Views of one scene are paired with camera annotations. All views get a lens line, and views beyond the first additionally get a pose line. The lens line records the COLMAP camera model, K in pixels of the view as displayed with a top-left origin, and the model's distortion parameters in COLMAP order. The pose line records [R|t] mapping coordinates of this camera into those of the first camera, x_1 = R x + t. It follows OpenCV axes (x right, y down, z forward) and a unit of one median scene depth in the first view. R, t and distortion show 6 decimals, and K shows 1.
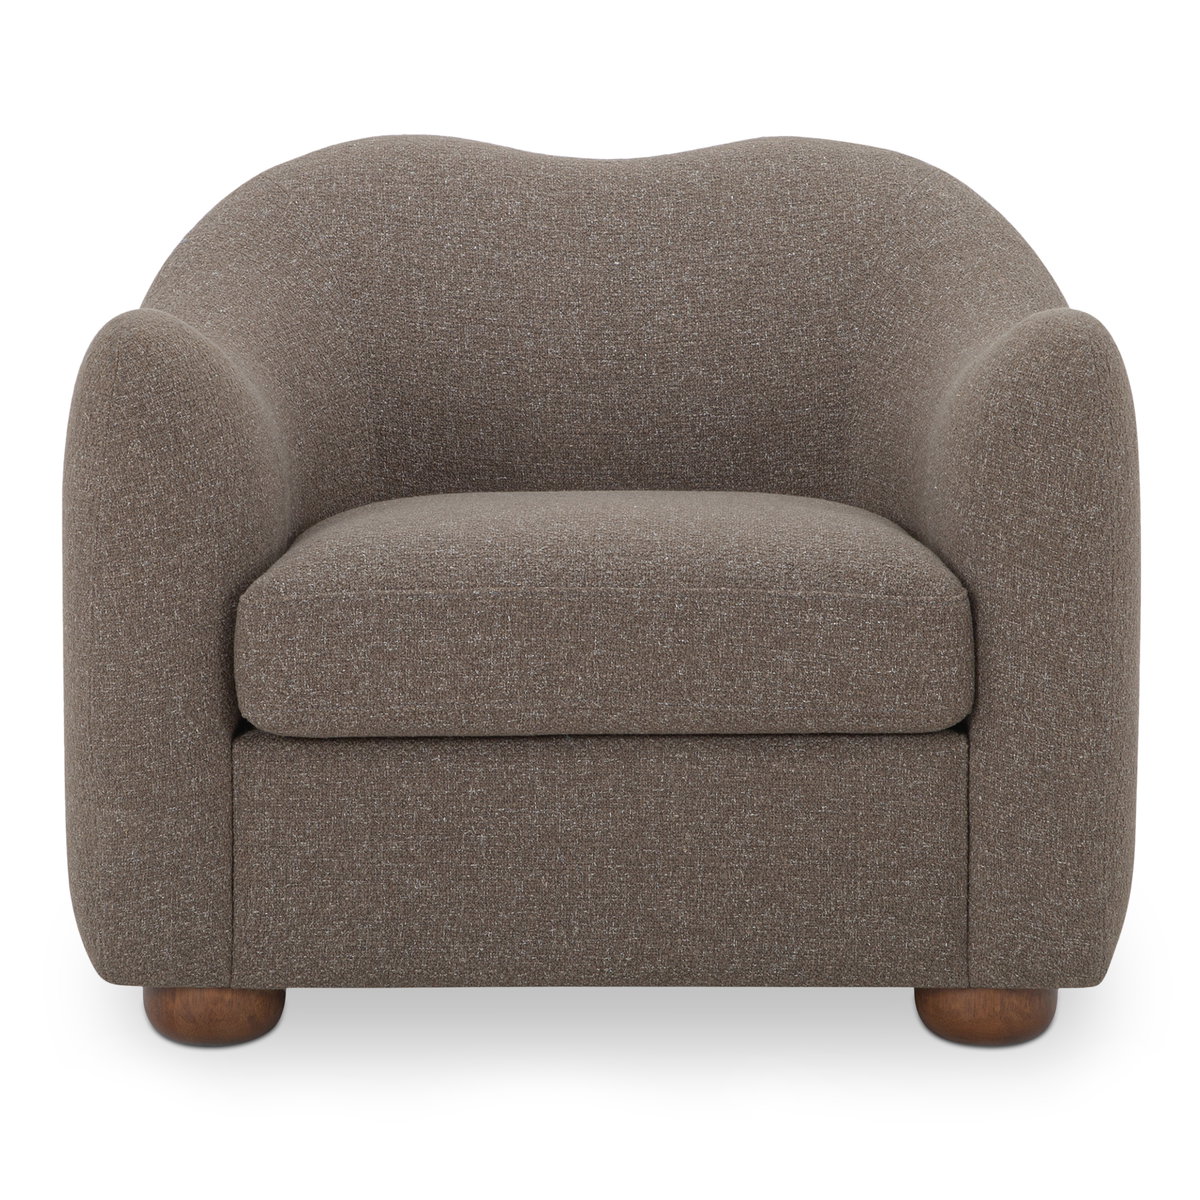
lens RADIAL K [[5005.6, 0, 574.9], [0, 5005.6, 577.5], [0, 0, 1]] dist [0.367859, 0.614717]
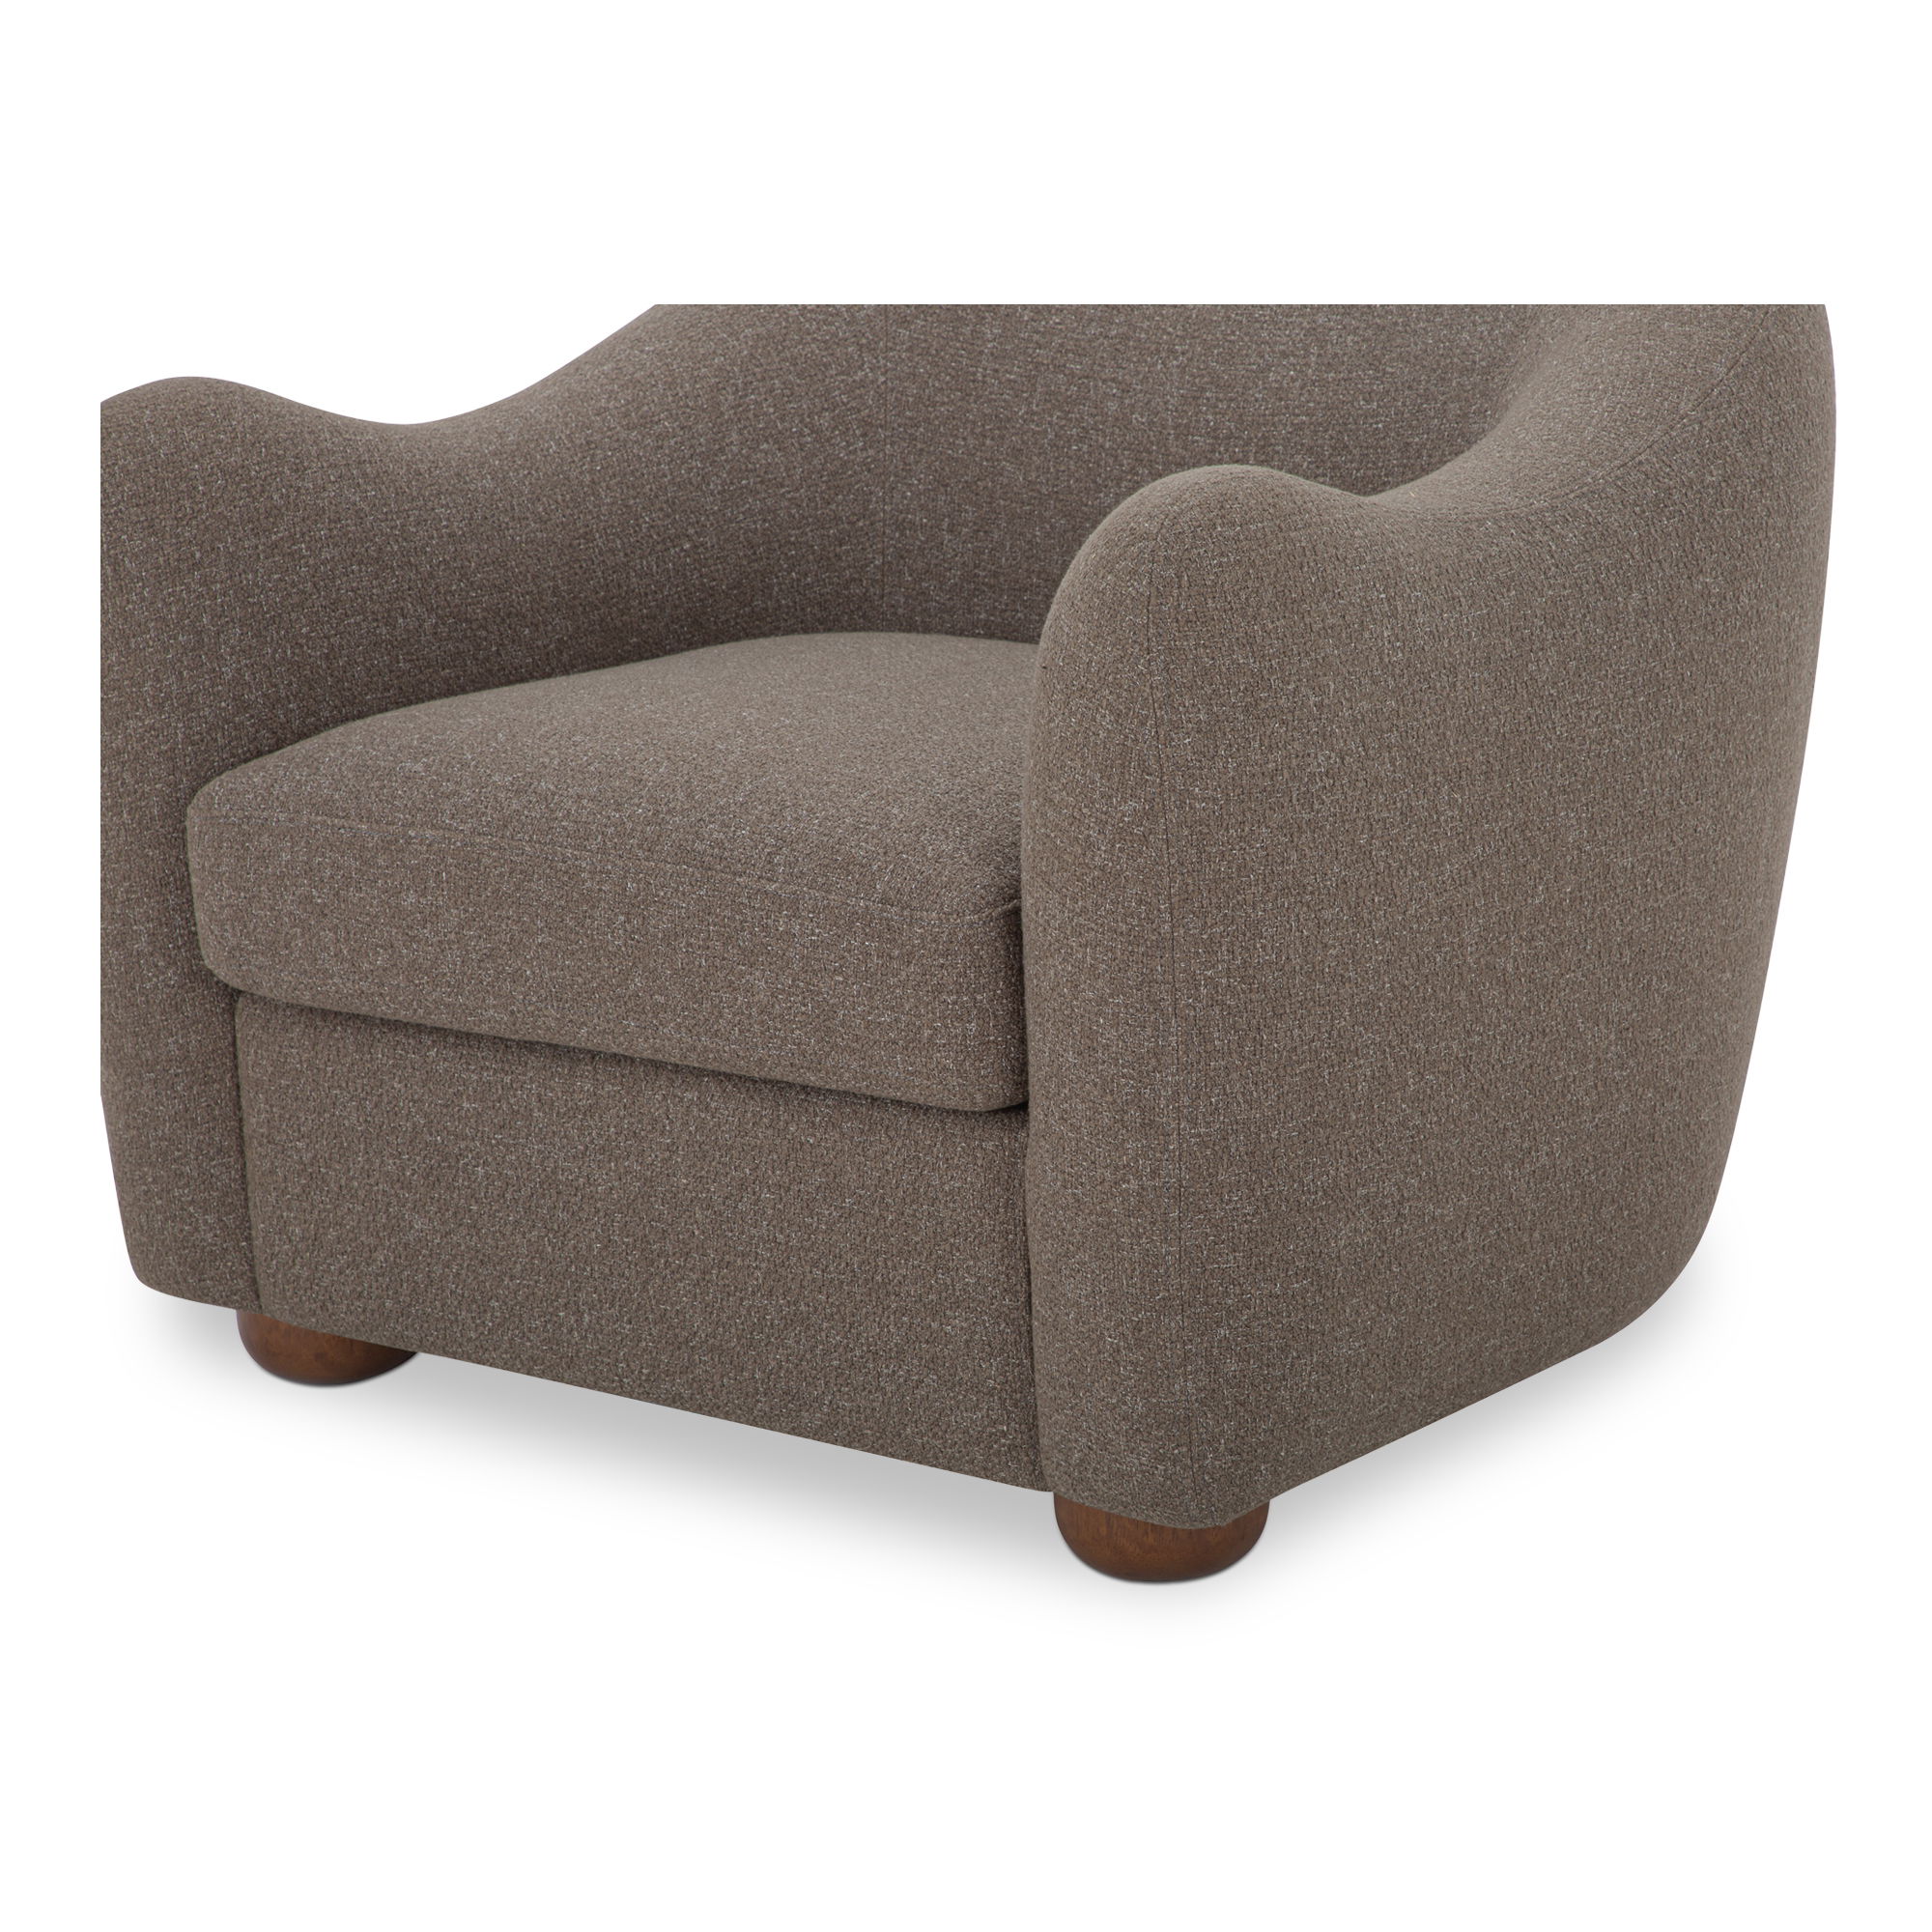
lens RADIAL K [[5100.2, 0, 1097.2], [0, 5100.2, 1001.7], [0, 0, 1]] dist [0.496249, 0.199341]
pose [[0.799729, 0.124210, -0.587372, 0.472427], [-0.031671, 0.985730, 0.165329, -0.093834], [0.599525, -0.113616, 0.792251, 0.482640]]
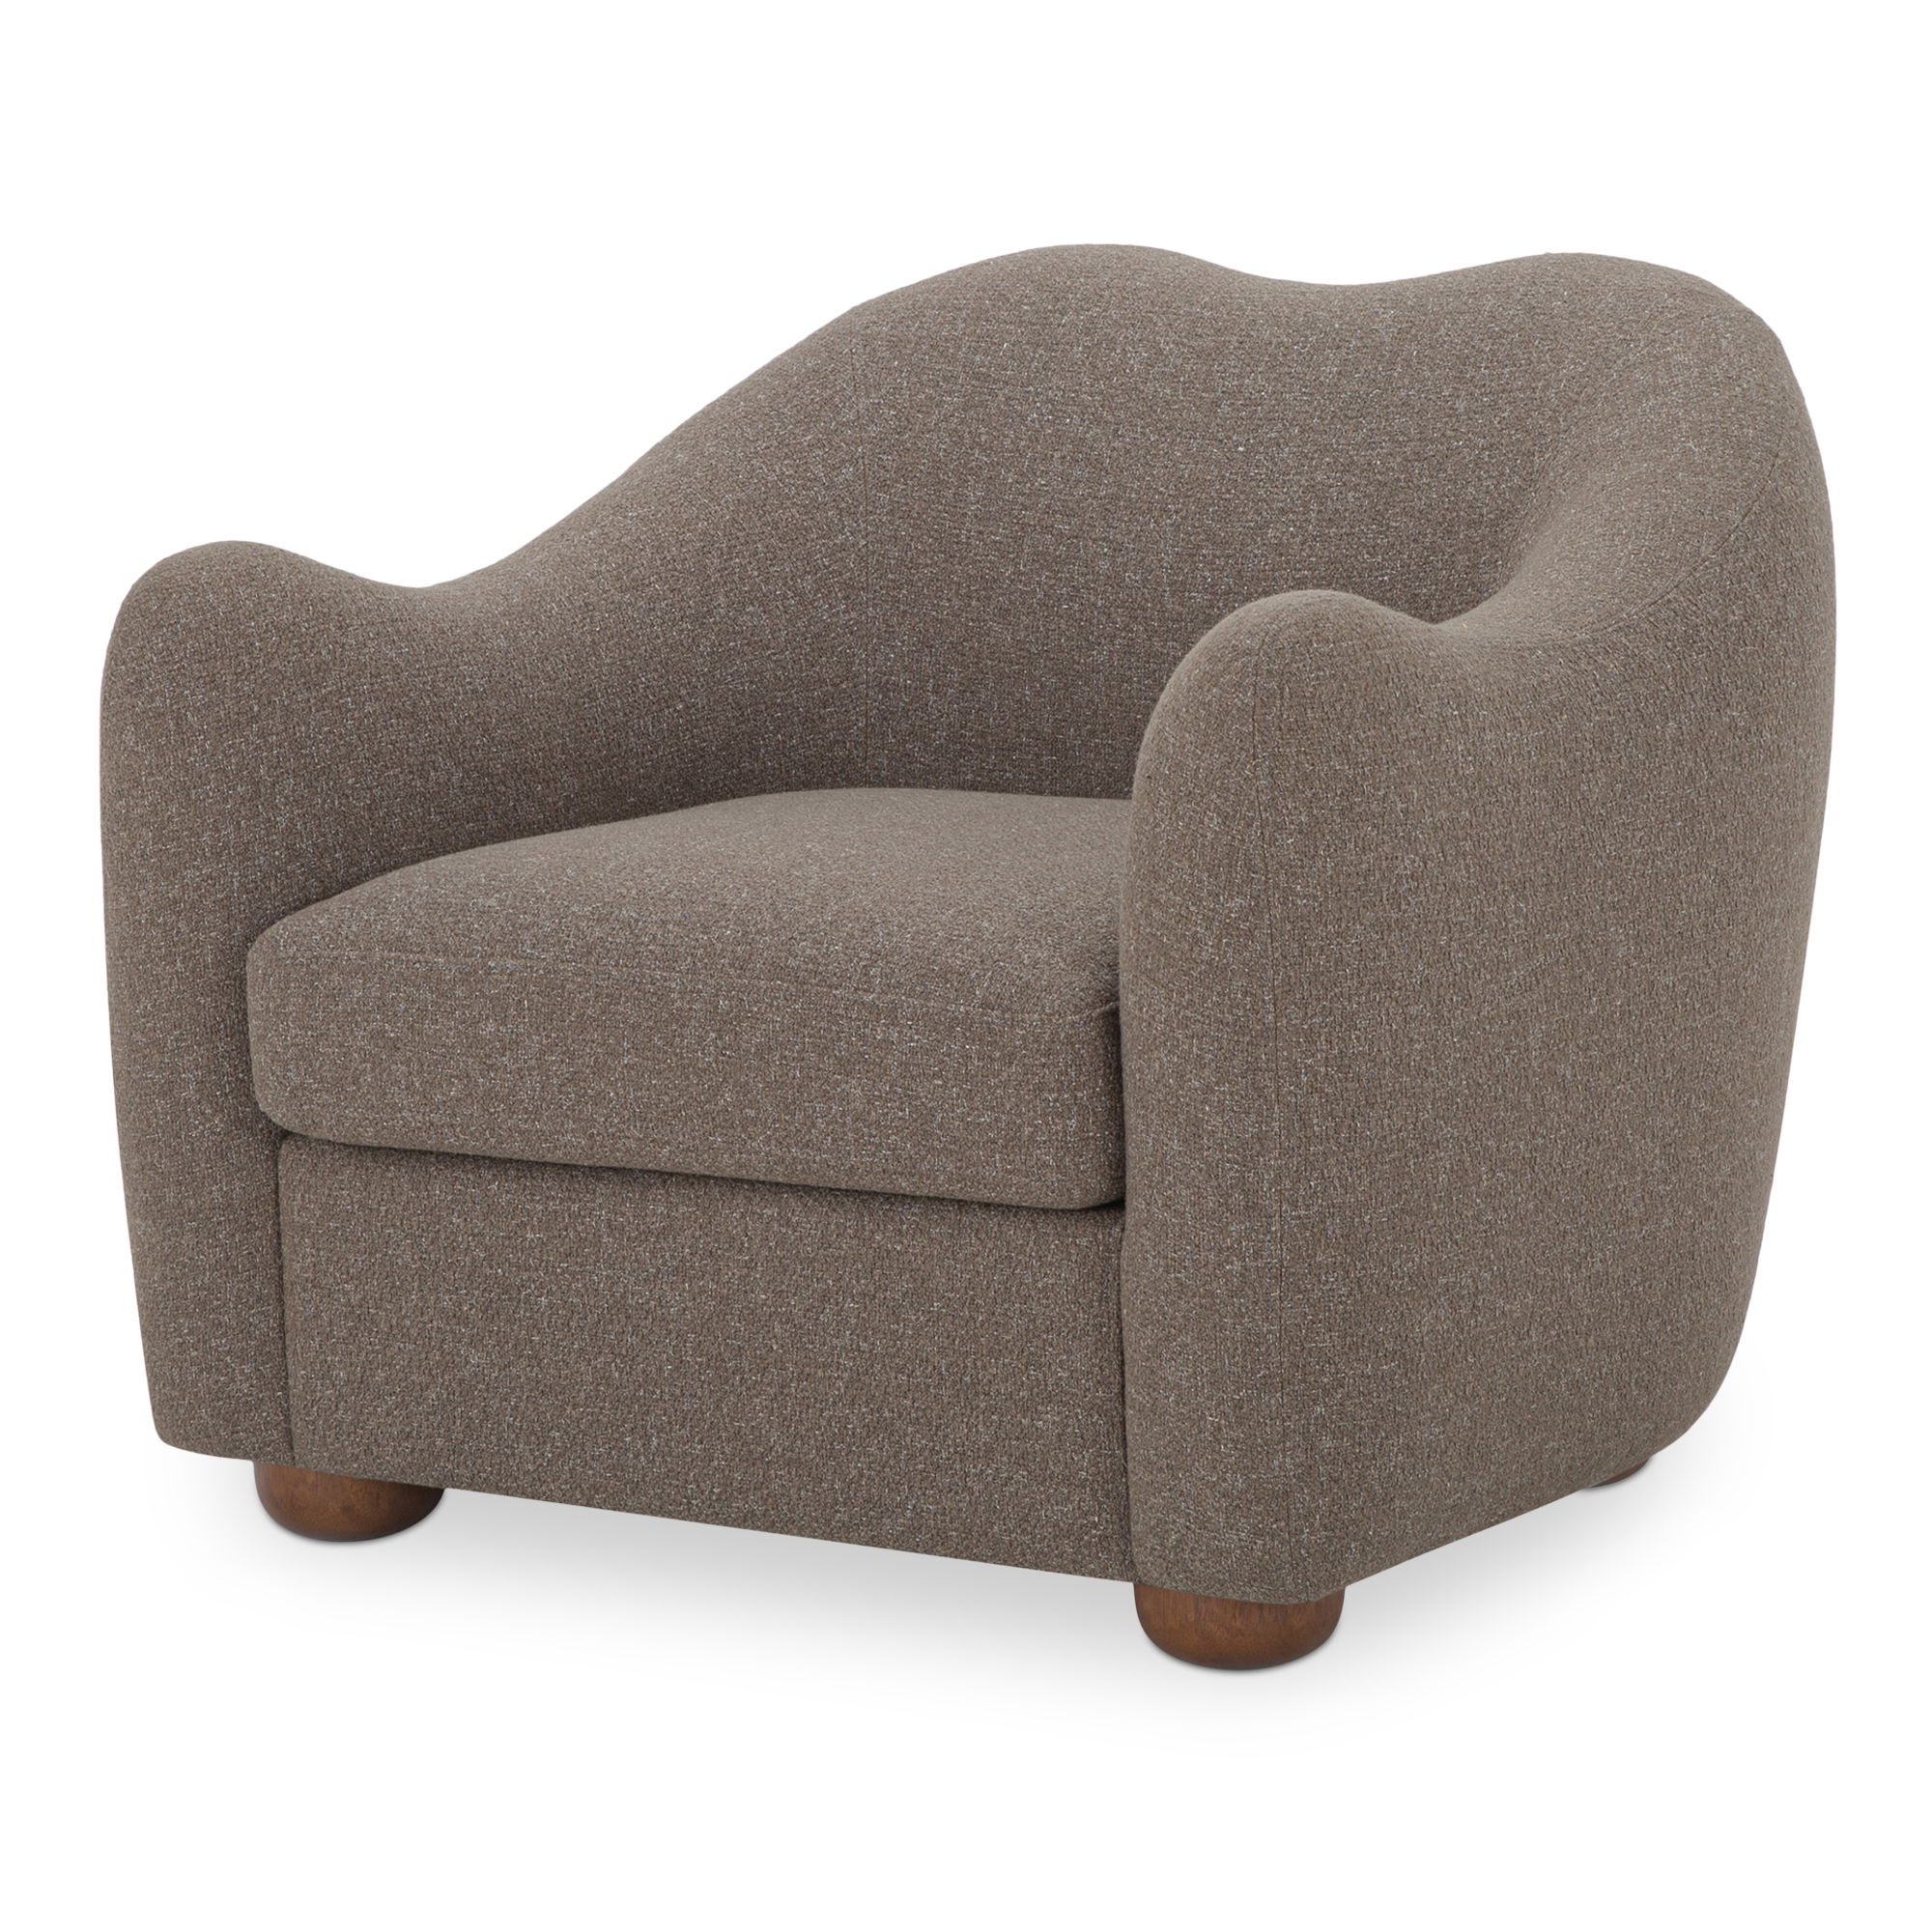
lens RADIAL K [[7235.1, 0, 892.6], [0, 7235.1, 962.9], [0, 0, 1]] dist [0.319705, -1.438023]
pose [[0.832825, 0.068179, -0.549322, 0.588513], [-0.028673, 0.996367, 0.080192, -0.080731], [0.552794, -0.051035, 0.831754, 0.169359]]
